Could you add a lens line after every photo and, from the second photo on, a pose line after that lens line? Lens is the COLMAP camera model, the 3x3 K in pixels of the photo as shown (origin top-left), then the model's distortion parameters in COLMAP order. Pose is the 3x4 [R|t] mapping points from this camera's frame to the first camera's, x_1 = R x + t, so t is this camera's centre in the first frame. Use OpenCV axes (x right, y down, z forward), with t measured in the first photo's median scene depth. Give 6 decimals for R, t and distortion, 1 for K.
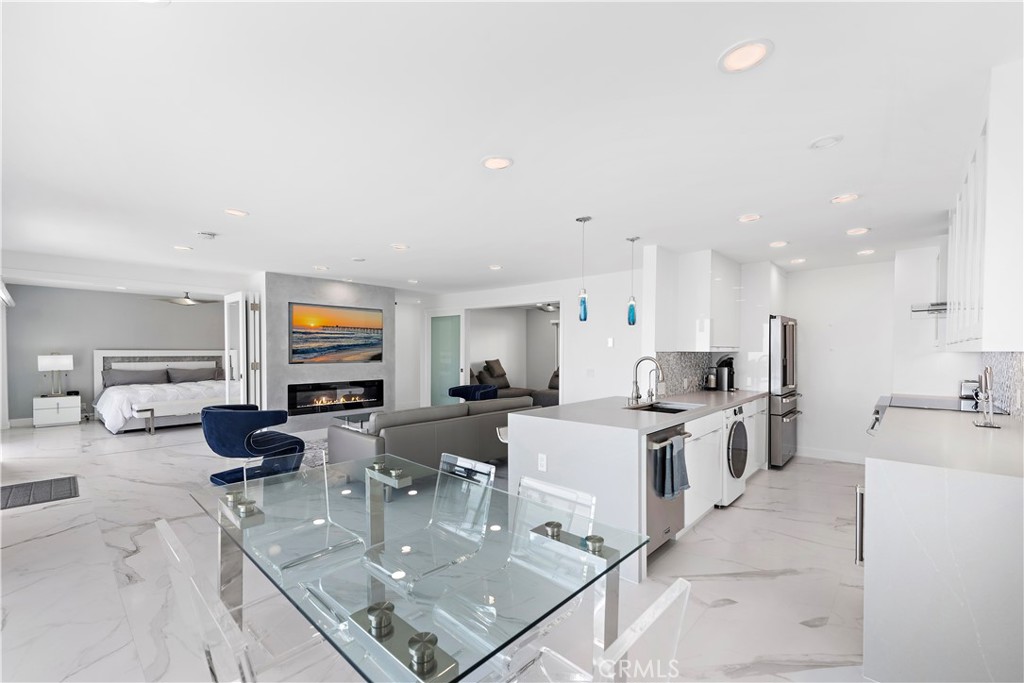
lens RADIAL K [[430.2, 0, 509.7], [0, 430.2, 355.9], [0, 0, 1]] dist [0.007646, -0.000239]
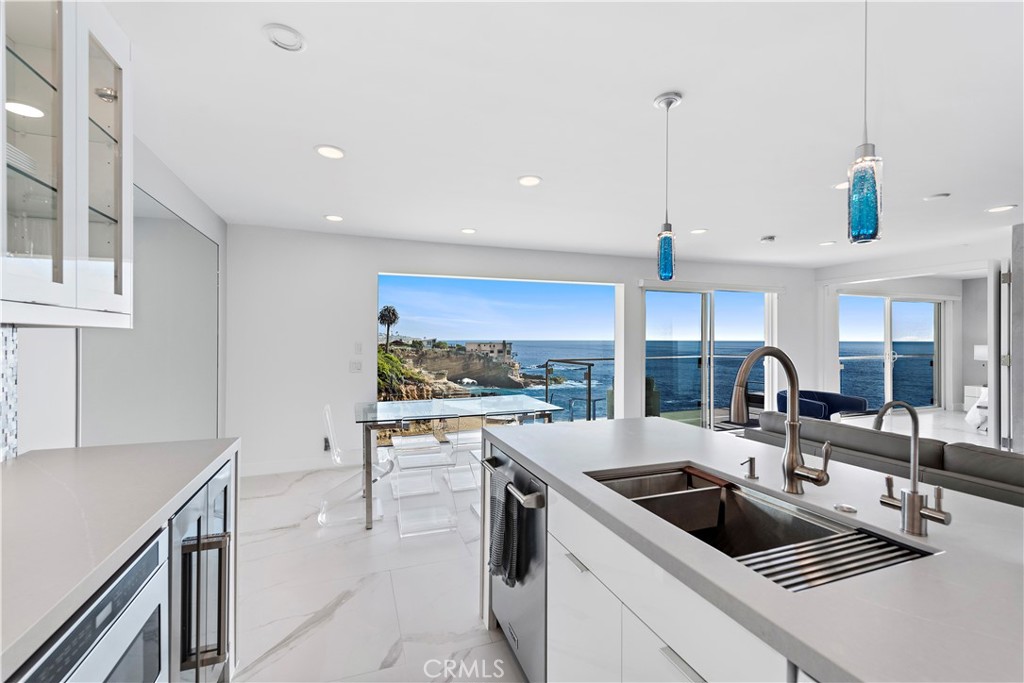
lens RADIAL K [[440.0, 0, 509.6], [0, 440.0, 338.4], [0, 0, 1]] dist [0.001389, -0.000018]
pose [[-0.455403, -0.006405, -0.890262, 0.342704], [-0.012485, 0.999922, -0.000808, -0.002774], [0.890198, 0.010747, -0.455447, 0.477638]]
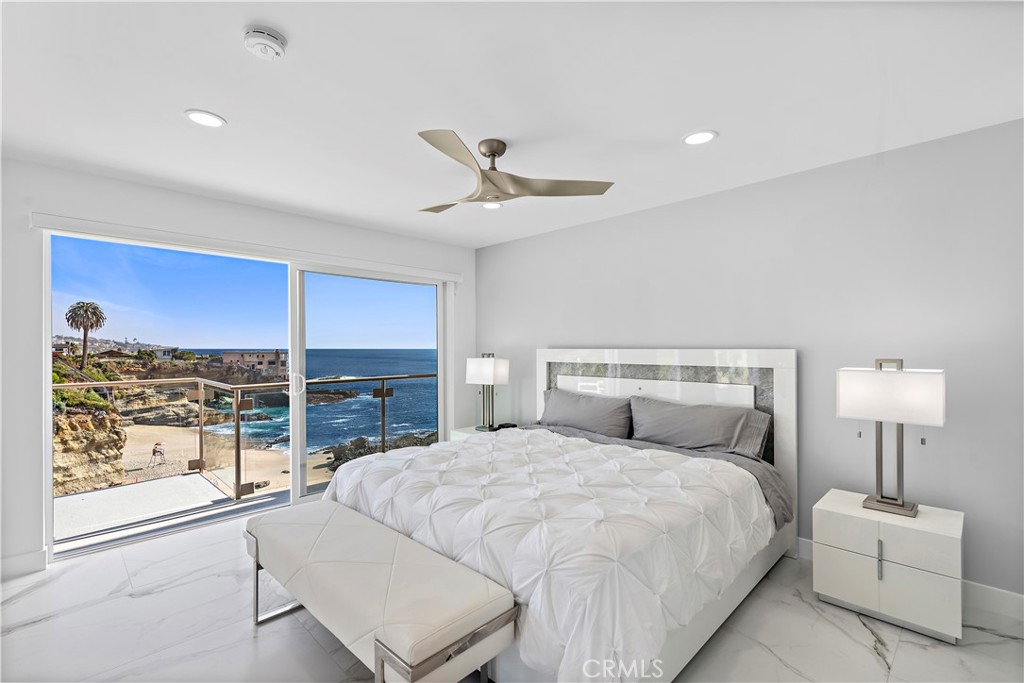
lens RADIAL K [[460.3, 0, 518.7], [0, 460.3, 348.3], [0, 0, 1]] dist [0.004498, 0.000071]
pose [[-0.032986, -0.001351, -0.999455, -0.445993], [-0.007865, 0.999968, -0.001092, -0.014107], [0.999425, 0.007825, -0.032996, 1.058490]]
